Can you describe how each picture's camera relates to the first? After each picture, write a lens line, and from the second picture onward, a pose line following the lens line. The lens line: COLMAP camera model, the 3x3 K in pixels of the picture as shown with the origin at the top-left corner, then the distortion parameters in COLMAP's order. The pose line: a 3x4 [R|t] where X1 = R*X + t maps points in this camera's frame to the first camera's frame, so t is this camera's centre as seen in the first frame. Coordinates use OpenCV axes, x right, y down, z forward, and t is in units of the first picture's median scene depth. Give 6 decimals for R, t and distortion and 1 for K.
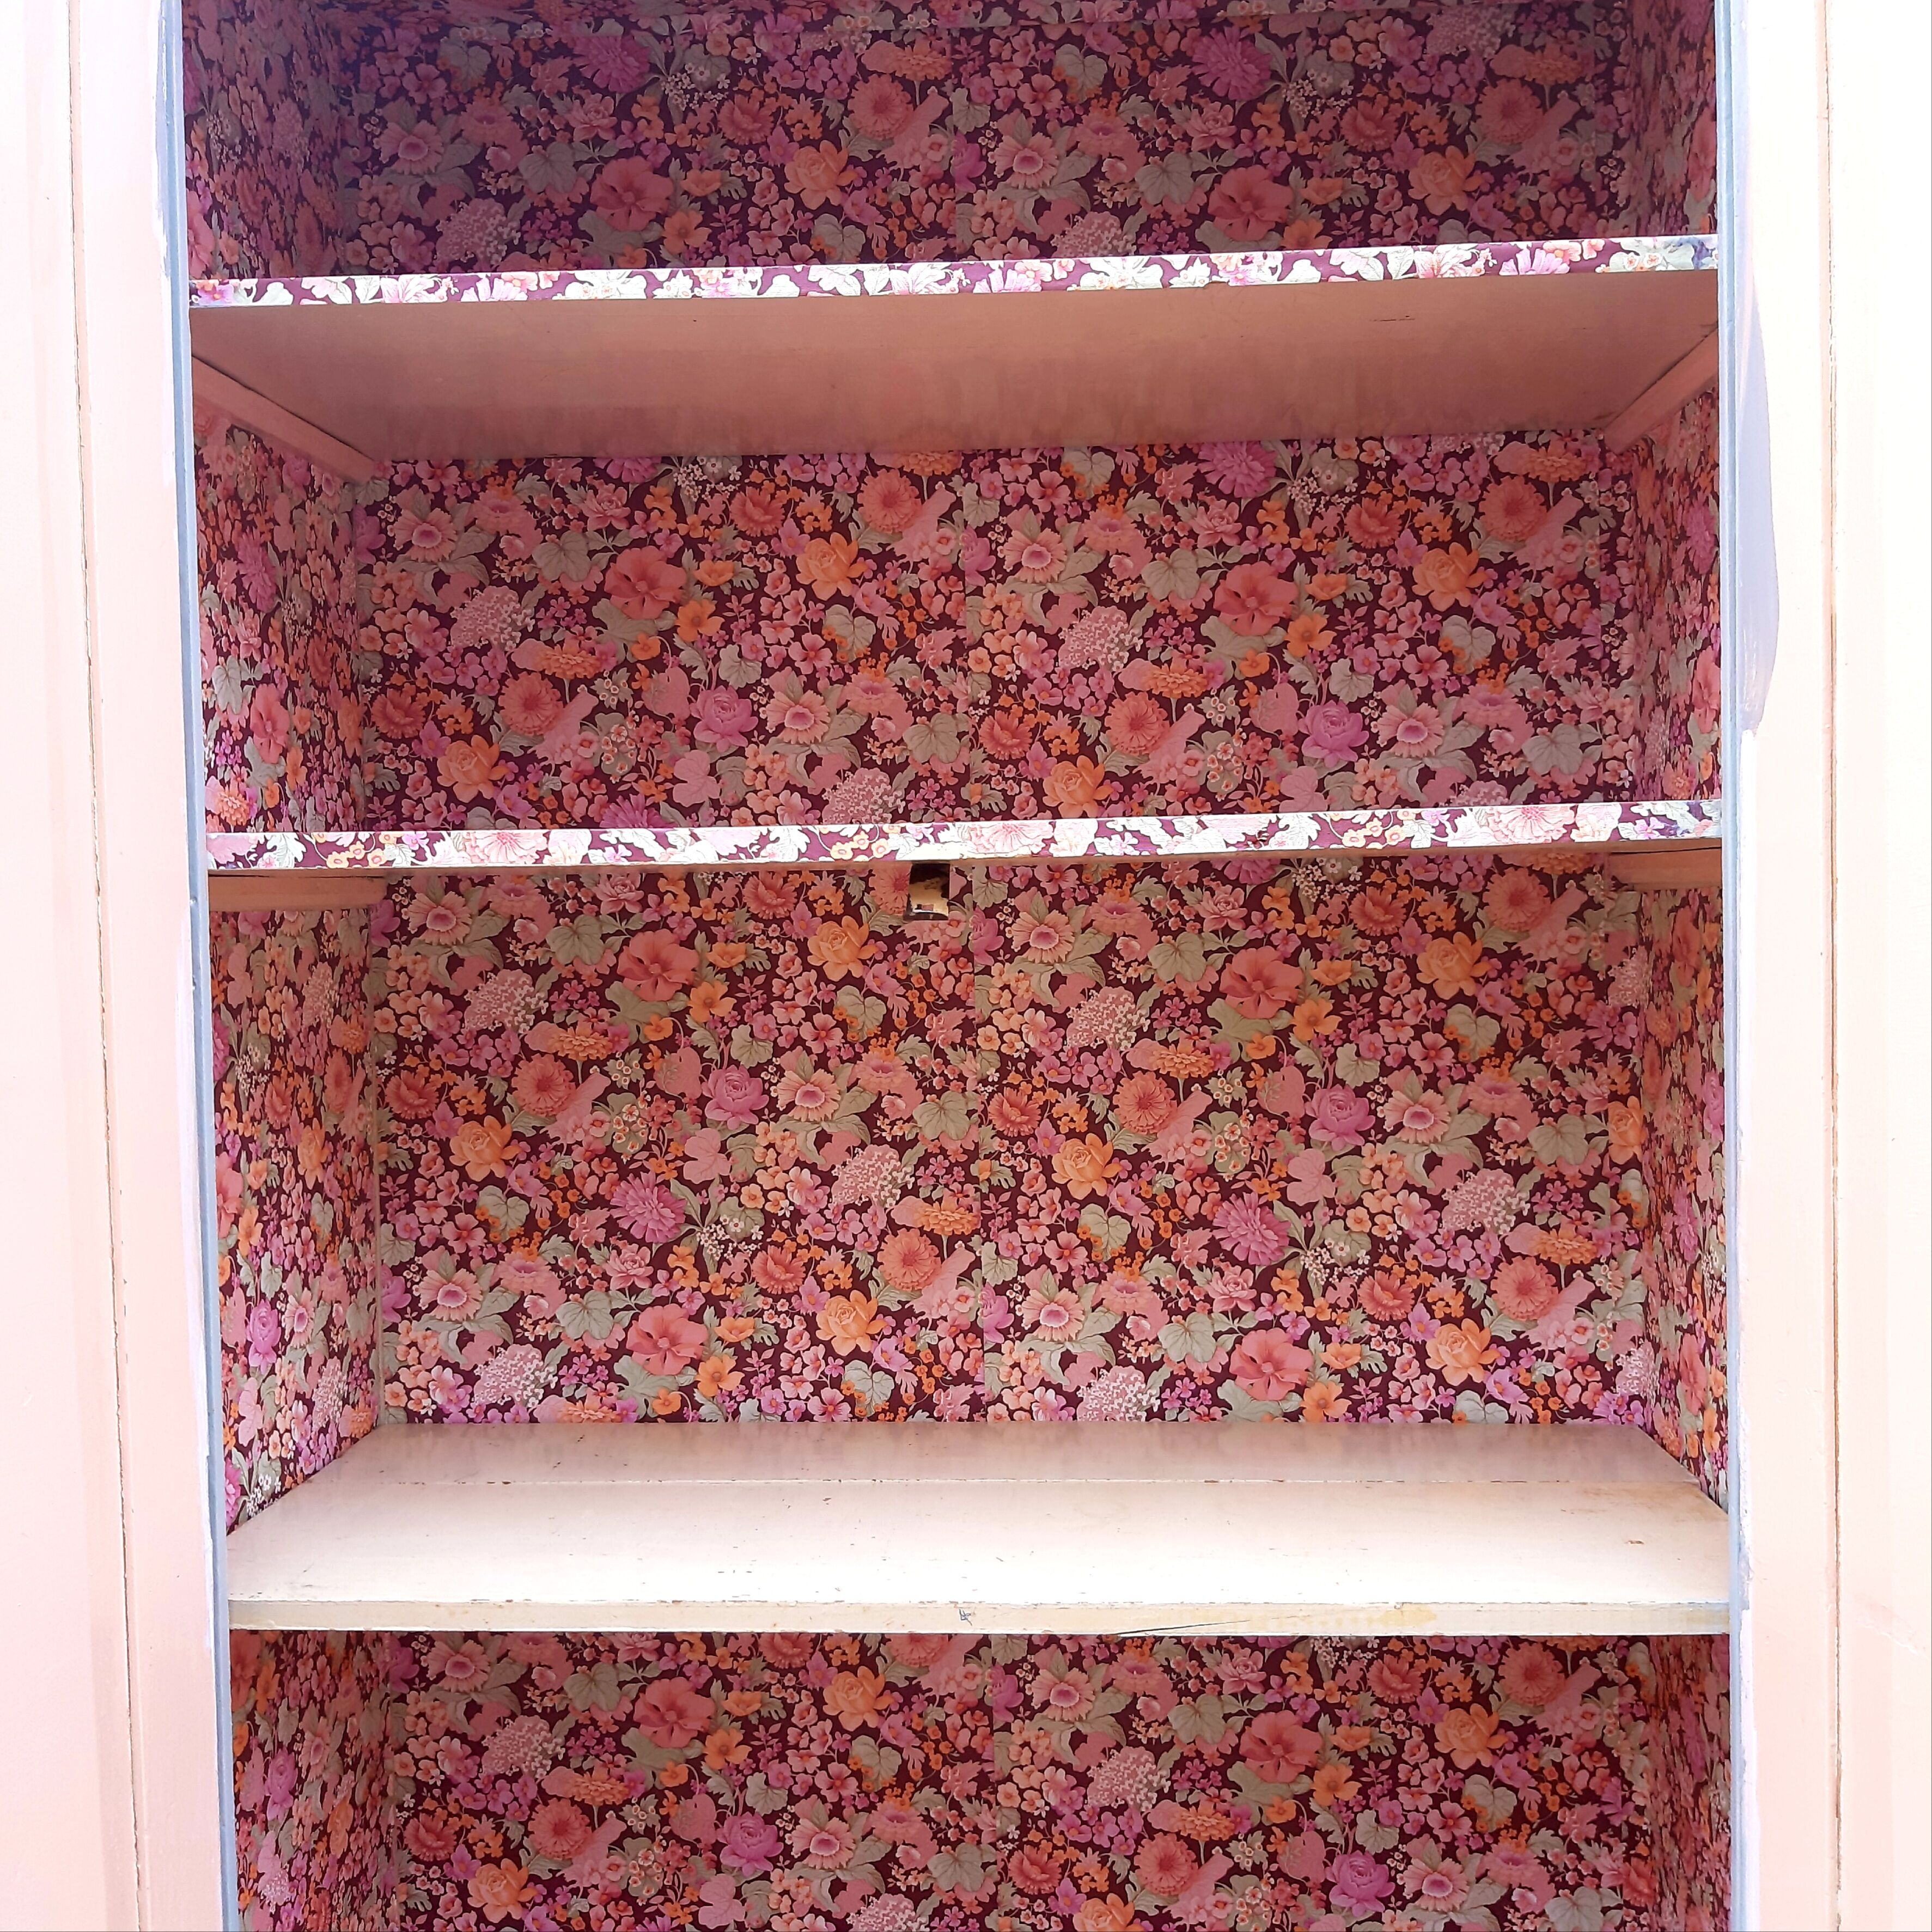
lens RADIAL K [[2077.0, 0, 922.2], [0, 2077.0, 969.3], [0, 0, 1]] dist [0.122521, -0.195362]
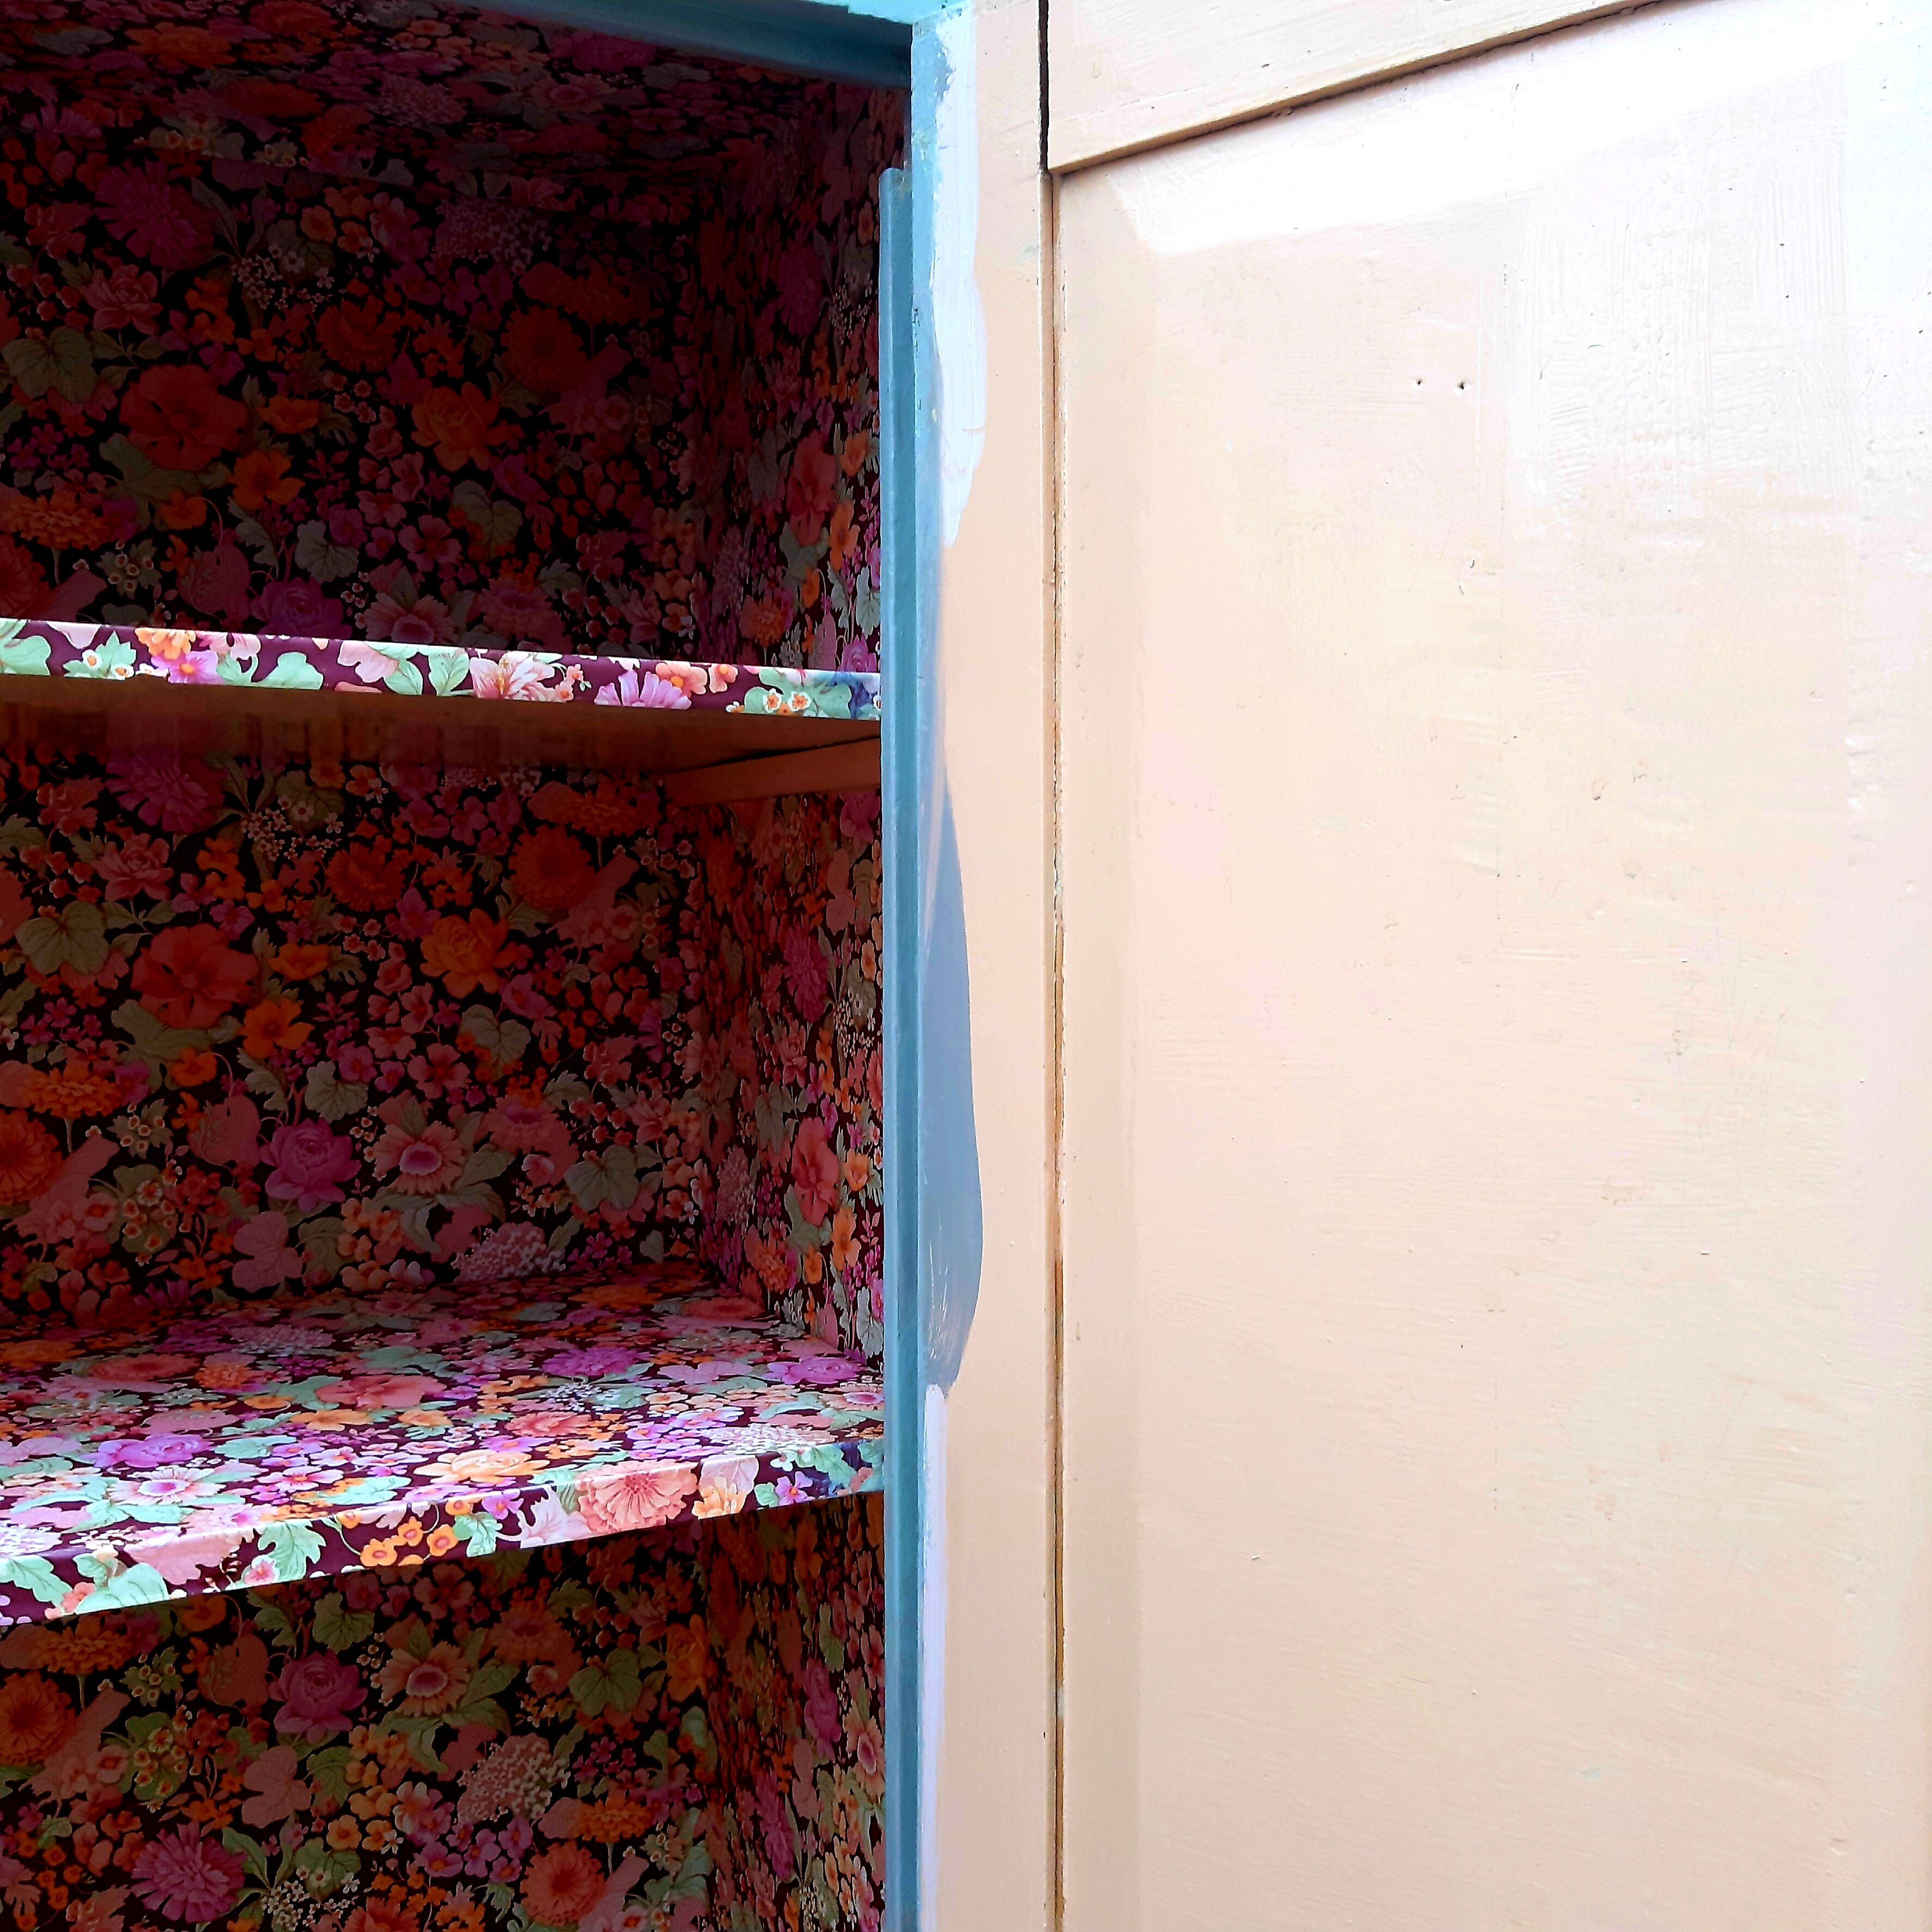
lens RADIAL K [[2091.7, 0, 966.0], [0, 2091.7, 966.0], [0, 0, 1]] dist [0.065789, -0.160159]
pose [[0.864020, 0.000233, 0.503458, 0.029082], [-0.001750, 0.999995, 0.002541, -0.184883], [-0.503455, -0.003076, 0.864016, 0.269957]]
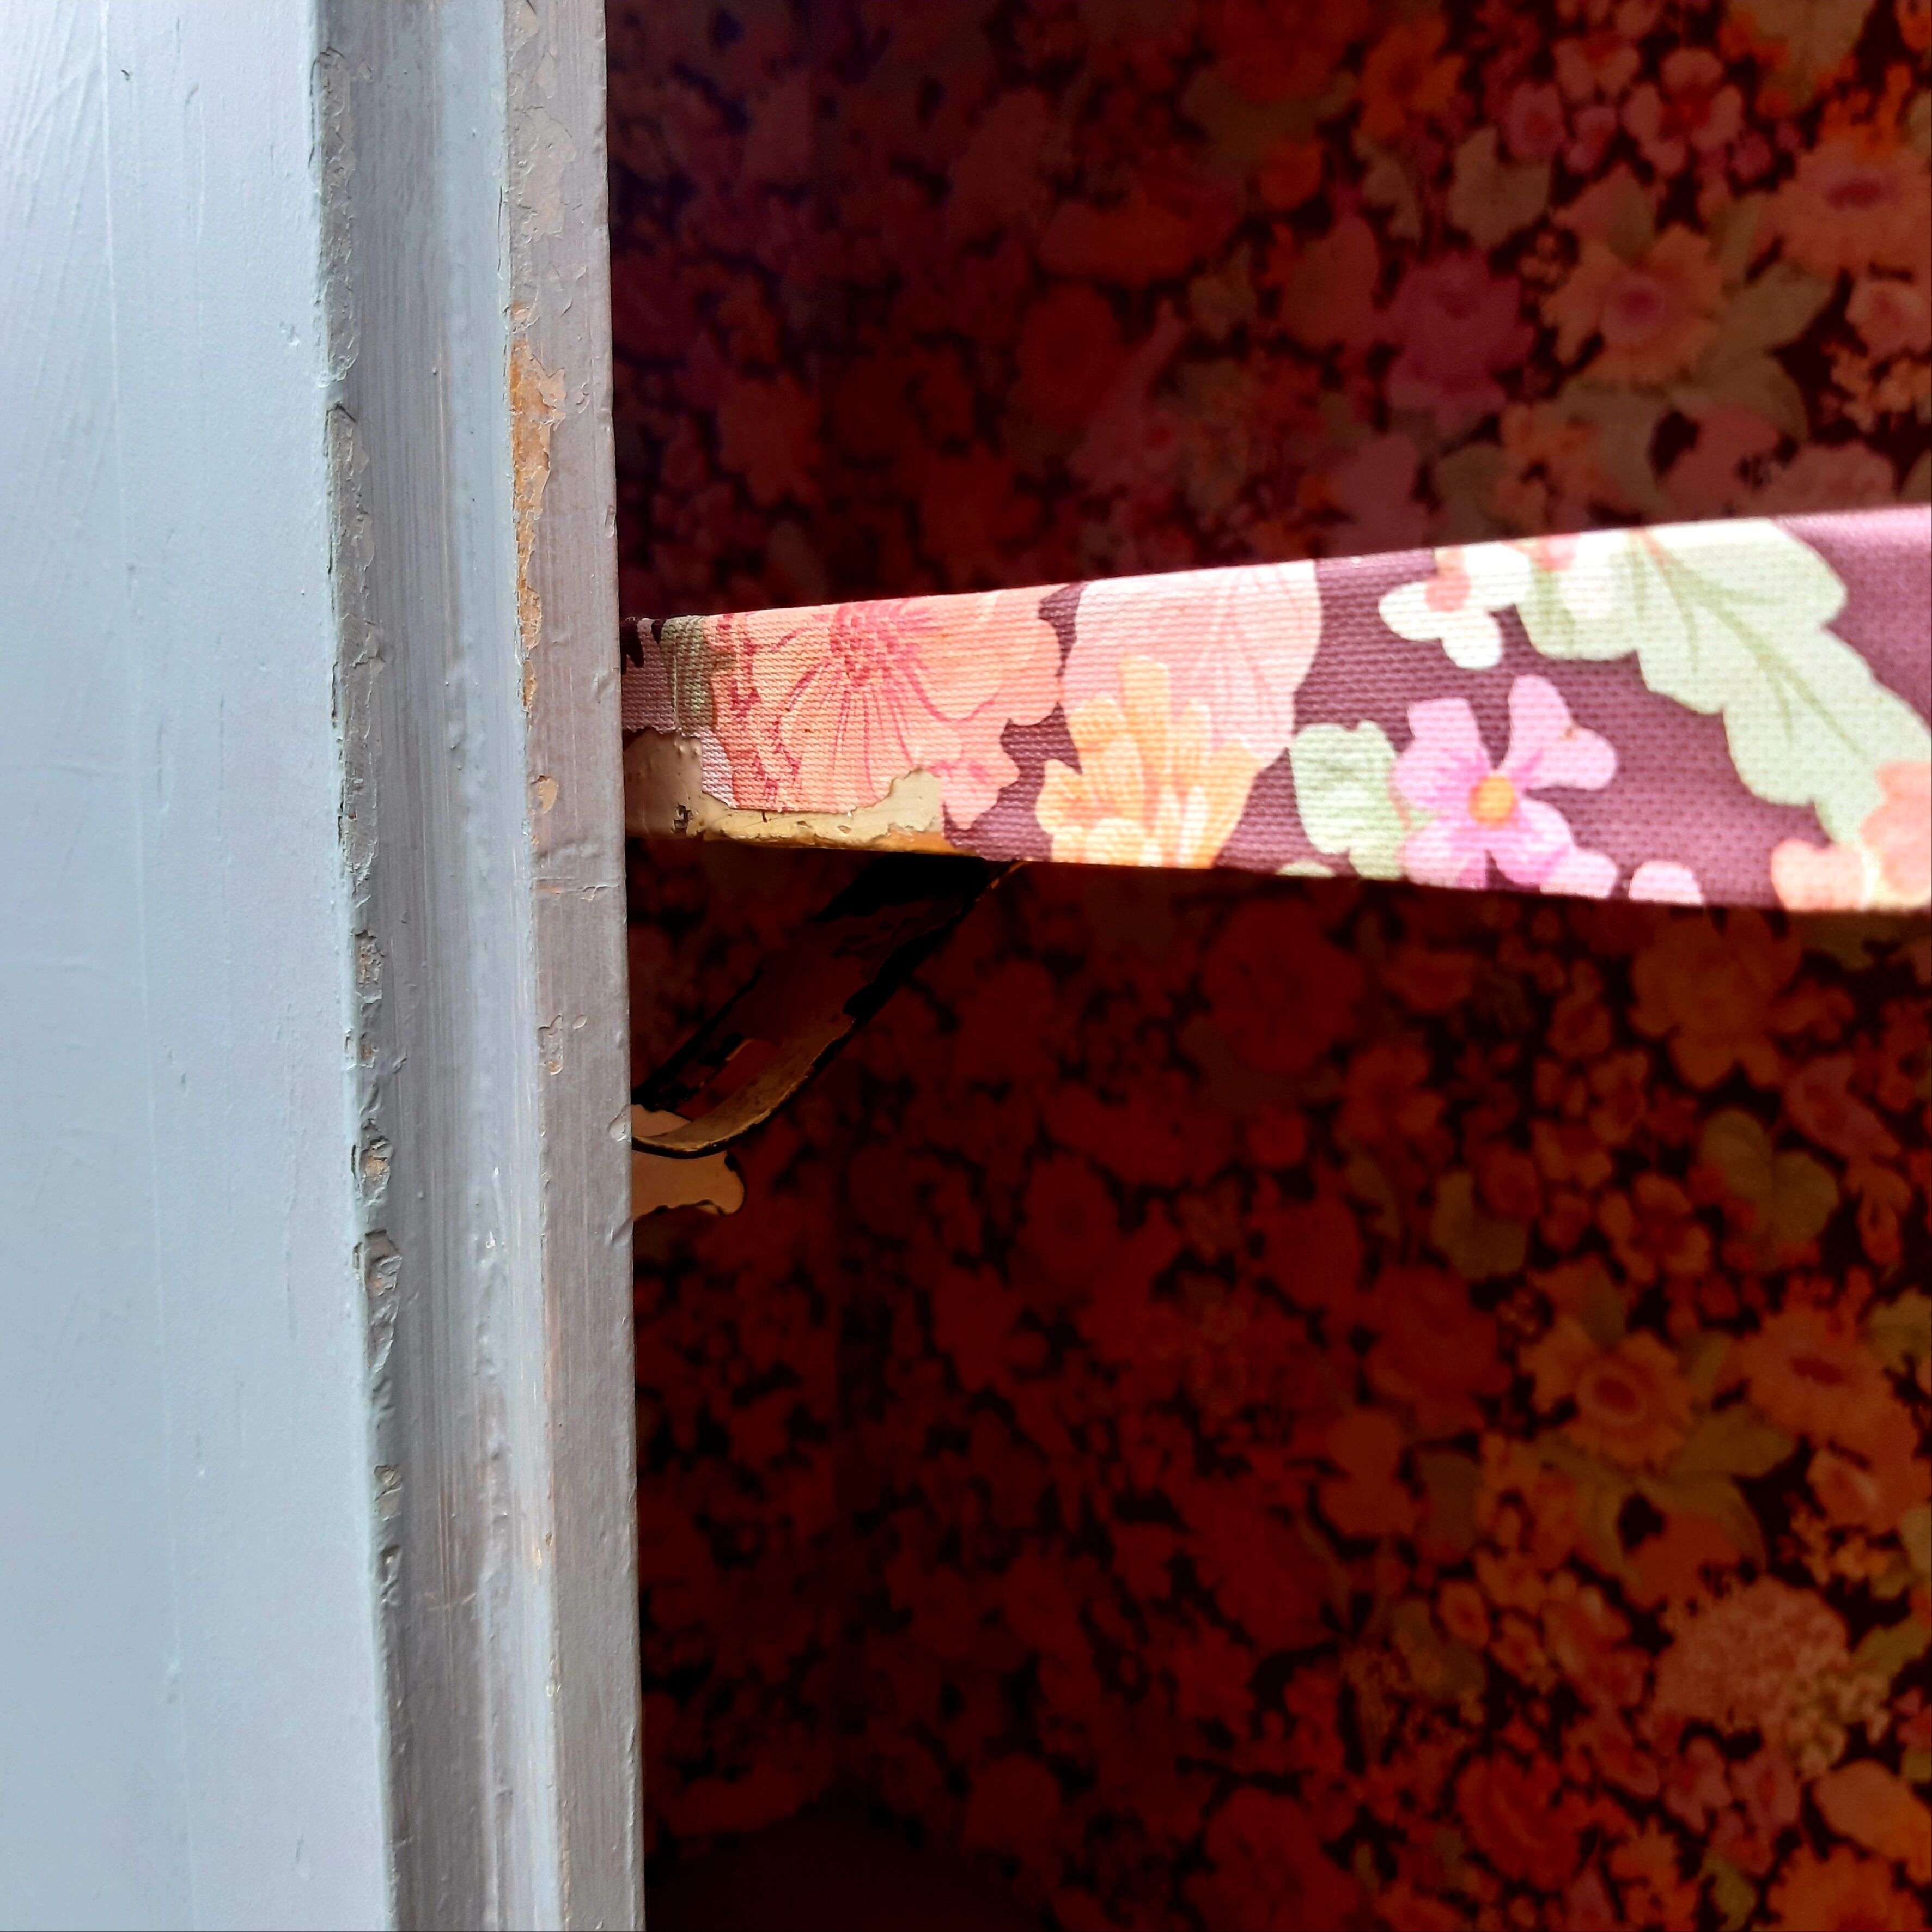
lens RADIAL K [[2091.7, 0, 966.0], [0, 2091.7, 966.0], [0, 0, 1]] dist [0.065789, -0.160159]
pose [[0.699403, 0.095825, -0.708275, 0.119913], [-0.032645, 0.994220, 0.102276, -0.046751], [0.713982, -0.048411, 0.698489, 0.688714]]
